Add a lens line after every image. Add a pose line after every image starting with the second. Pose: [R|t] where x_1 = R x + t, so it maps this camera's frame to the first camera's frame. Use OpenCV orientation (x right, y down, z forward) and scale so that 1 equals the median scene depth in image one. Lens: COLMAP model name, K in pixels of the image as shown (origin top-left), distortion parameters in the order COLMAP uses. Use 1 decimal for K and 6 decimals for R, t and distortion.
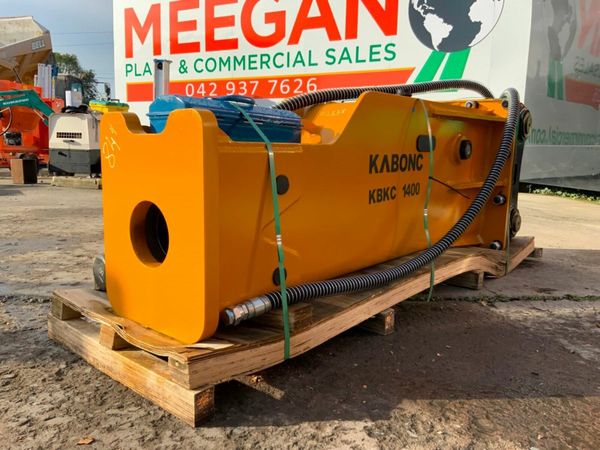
lens RADIAL K [[496.9, 0, 300.0], [0, 496.9, 225.0], [0, 0, 1]] dist [0.084617, -0.171471]
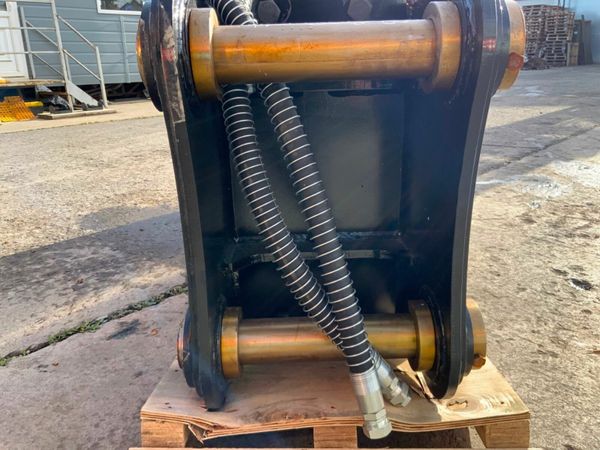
lens RADIAL K [[500.5, 0, 300.0], [0, 500.5, 225.0], [0, 0, 1]] dist [0.032743, -0.077408]
pose [[-0.748088, 0.201760, -0.632184, 0.954109], [-0.098946, 0.908097, 0.406903, -0.384447], [0.656181, 0.366951, -0.659373, 2.067697]]
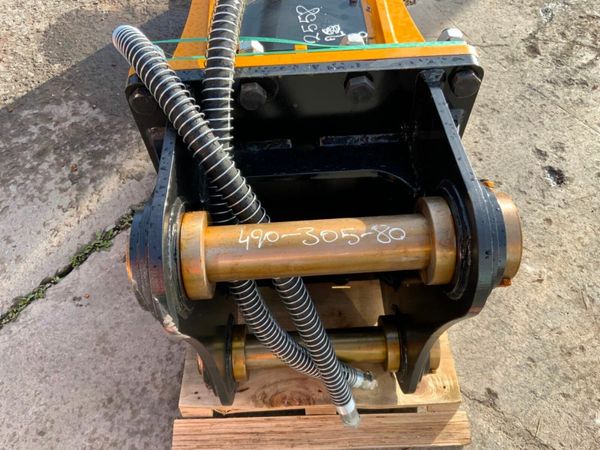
lens RADIAL K [[500.5, 0, 300.0], [0, 500.5, 225.0], [0, 0, 1]] dist [0.032743, -0.077408]
pose [[-0.727427, 0.566620, -0.387028, 0.785325], [-0.107442, 0.463019, 0.879812, -0.757795], [0.677721, 0.681583, -0.275933, 1.813849]]
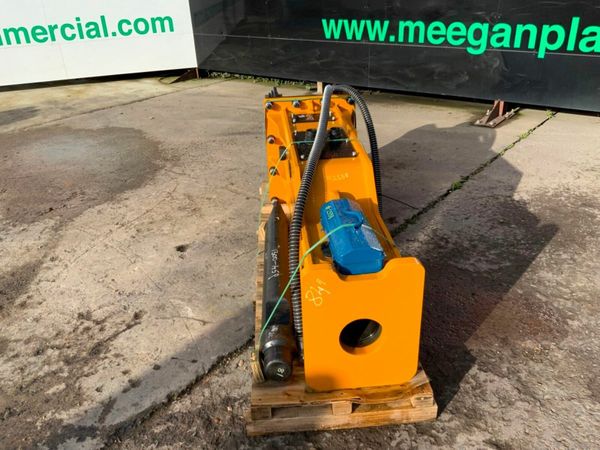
lens RADIAL K [[496.9, 0, 300.0], [0, 496.9, 225.0], [0, 0, 1]] dist [0.084617, -0.171471]
pose [[0.703485, -0.369166, 0.607310, -0.923198], [0.162066, 0.915324, 0.368668, -0.656975], [-0.691985, -0.160928, 0.703746, 0.114560]]
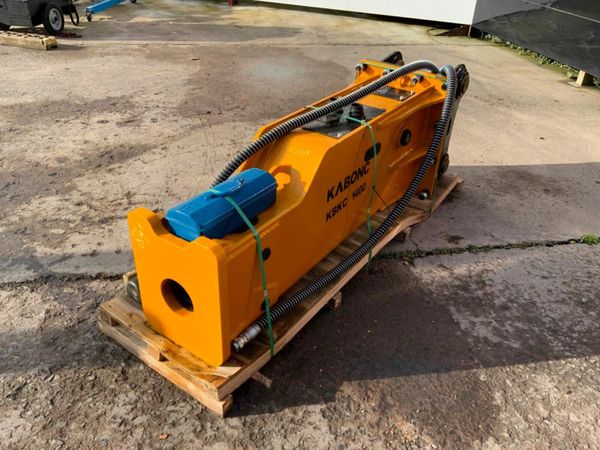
lens RADIAL K [[496.9, 0, 300.0], [0, 496.9, 225.0], [0, 0, 1]] dist [0.084617, -0.171471]
pose [[0.995624, -0.034402, 0.086890, -0.048619], [-0.003652, 0.914747, 0.404011, -0.594763], [-0.093381, -0.402561, 0.910618, -0.215624]]
